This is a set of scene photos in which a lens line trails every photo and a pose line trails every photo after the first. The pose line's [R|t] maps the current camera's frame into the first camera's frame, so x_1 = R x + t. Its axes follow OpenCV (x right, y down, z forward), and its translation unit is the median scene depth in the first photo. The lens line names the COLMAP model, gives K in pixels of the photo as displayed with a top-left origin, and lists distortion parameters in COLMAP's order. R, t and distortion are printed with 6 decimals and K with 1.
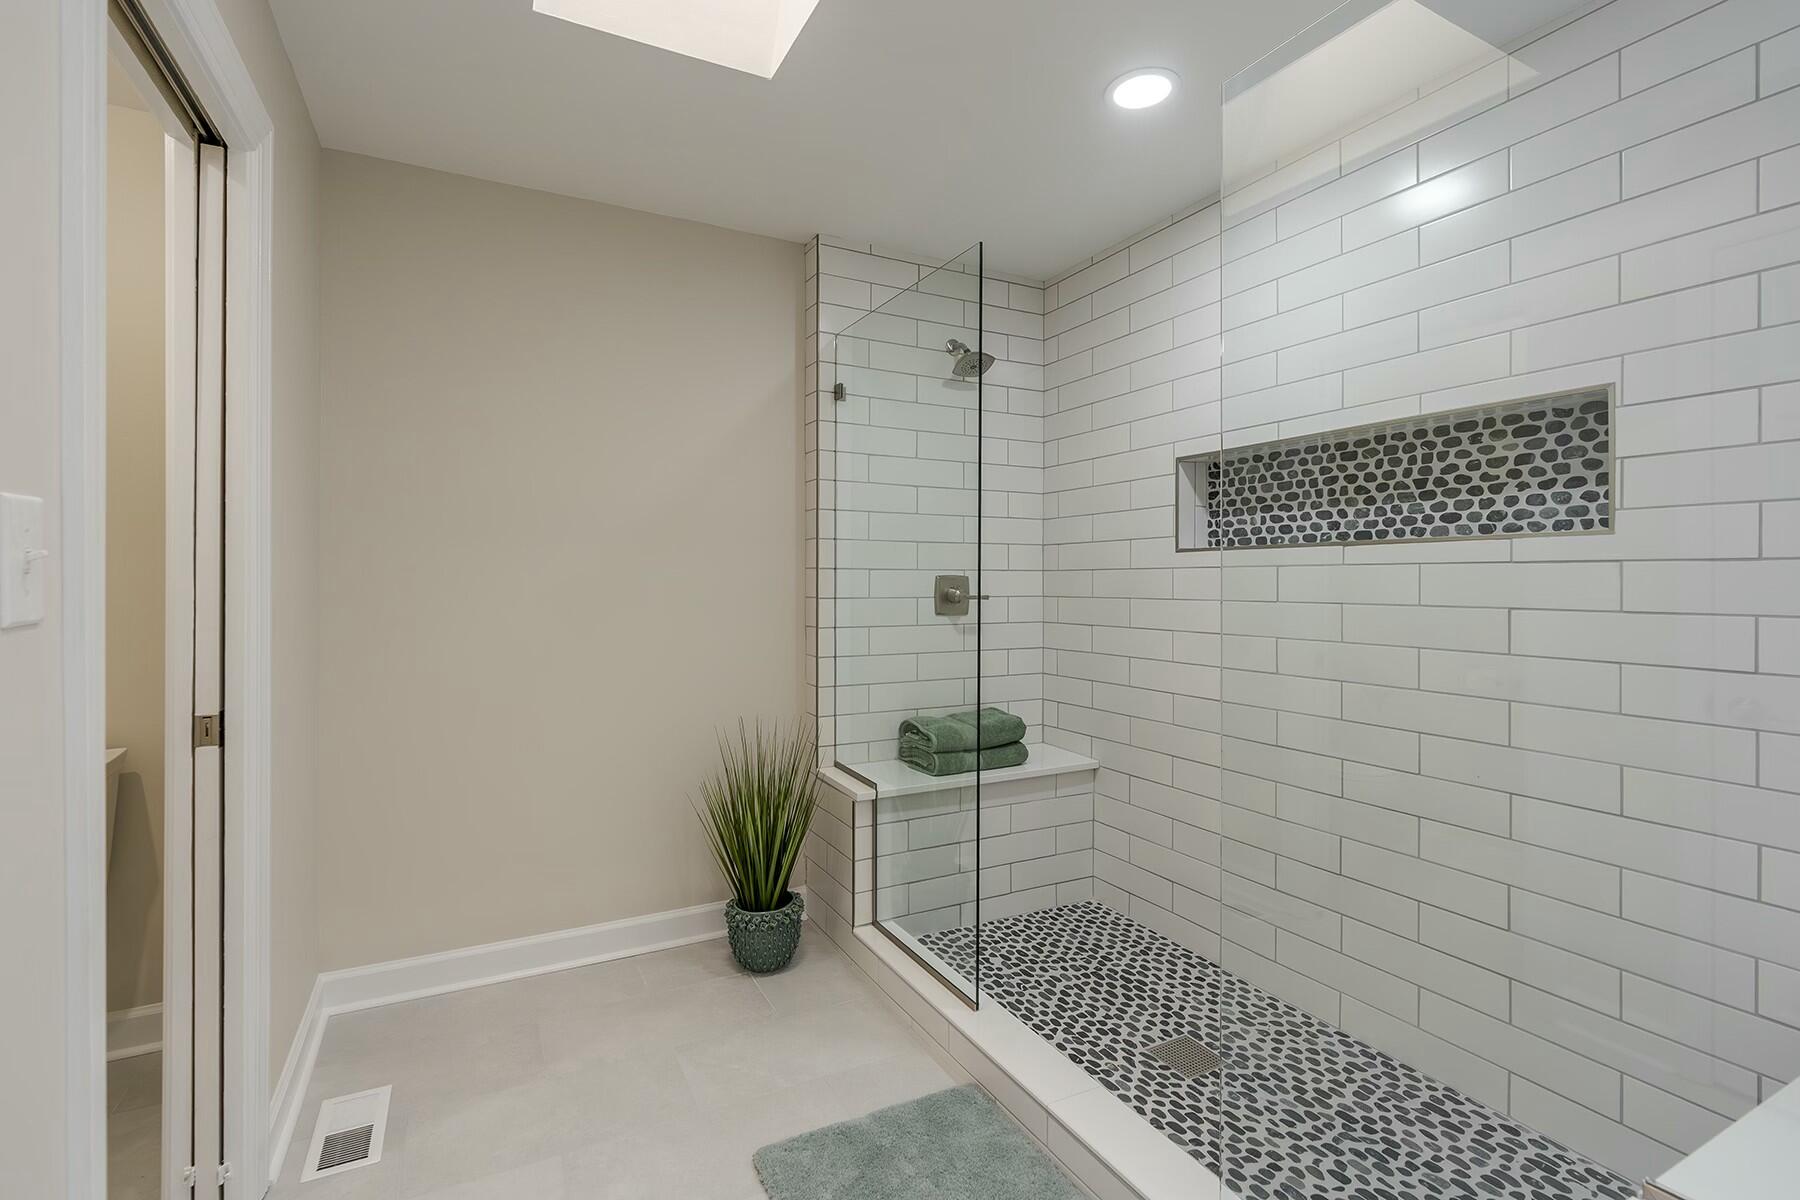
lens RADIAL K [[821.7, 0, 907.0], [0, 821.7, 569.9], [0, 0, 1]] dist [-0.018170, 0.000713]
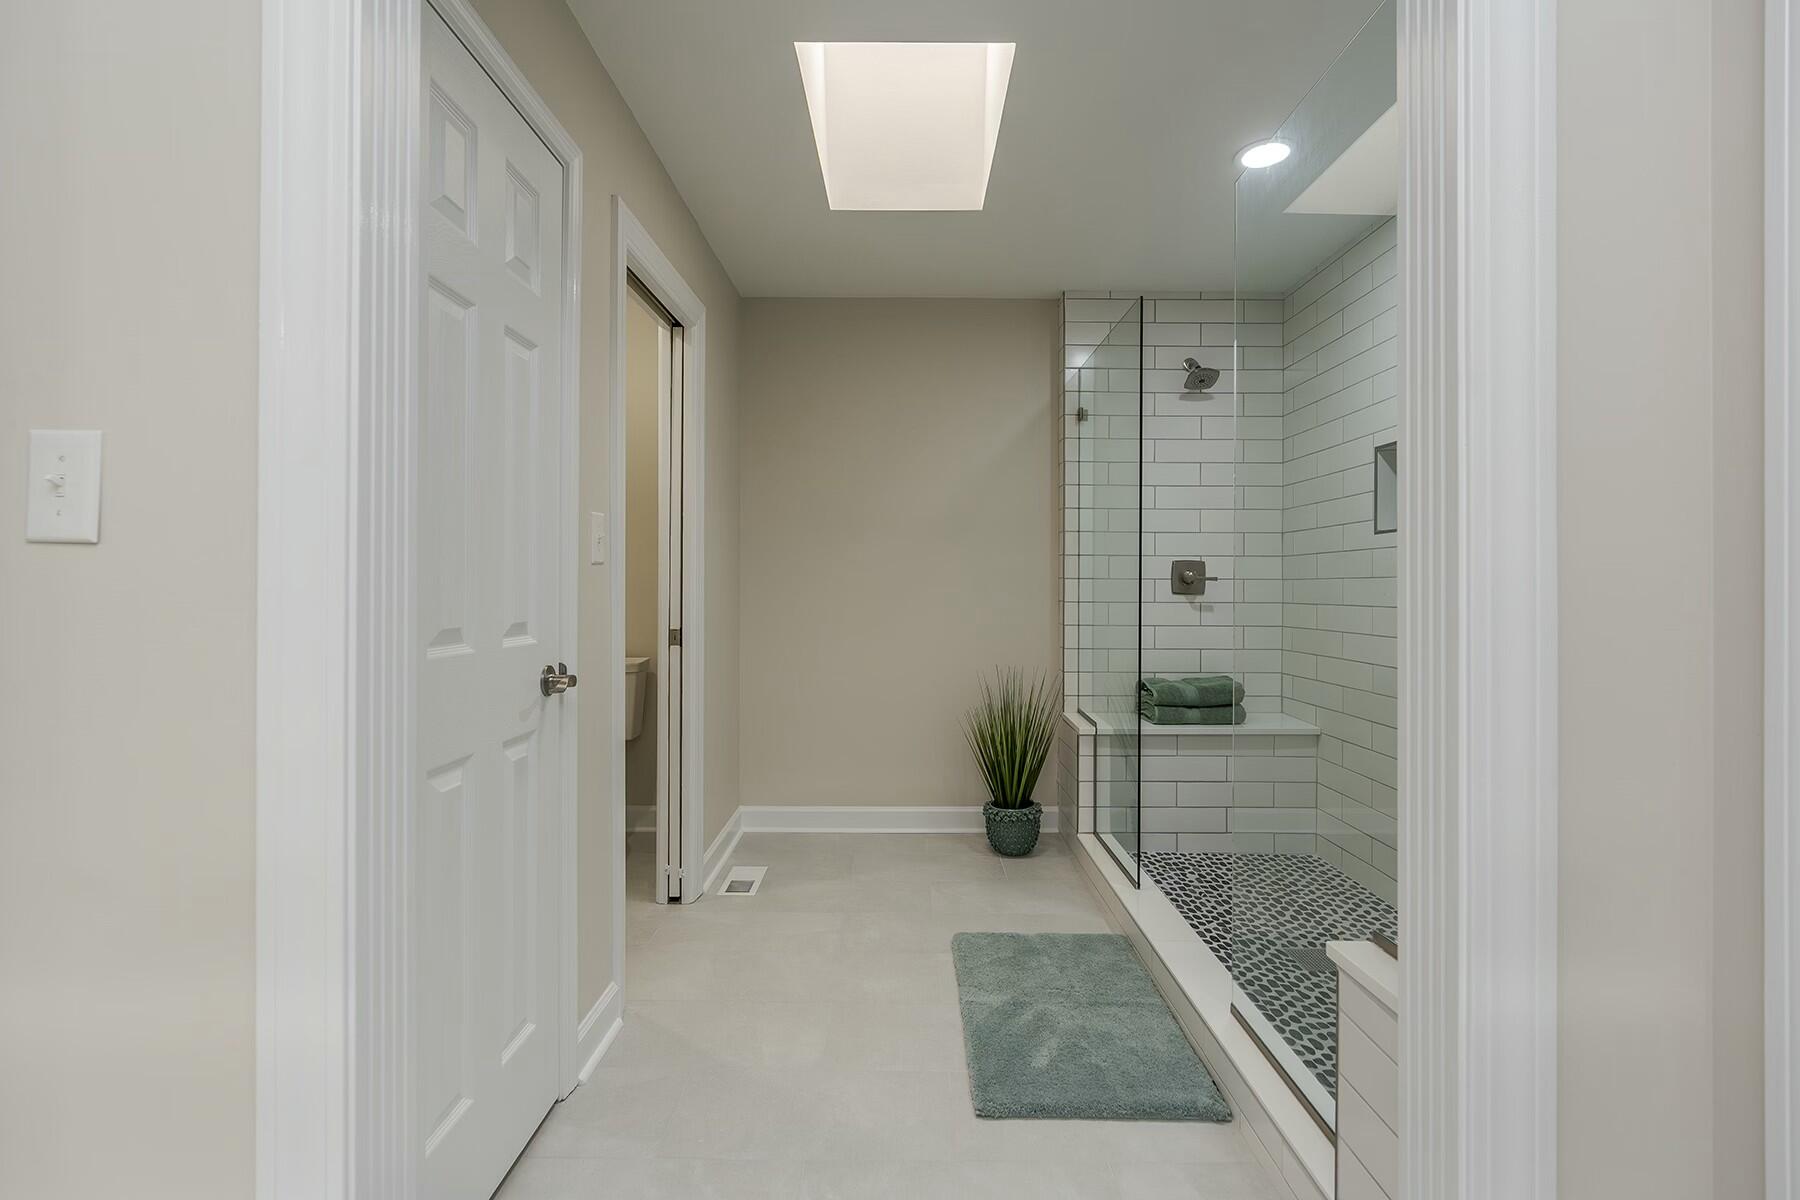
lens RADIAL K [[821.7, 0, 907.0], [0, 821.7, 569.9], [0, 0, 1]] dist [-0.018170, 0.000713]
pose [[0.881946, -0.006150, -0.471310, 0.303034], [0.002346, 0.999960, -0.008657, 0.035054], [0.471344, 0.006529, 0.881925, -0.256571]]
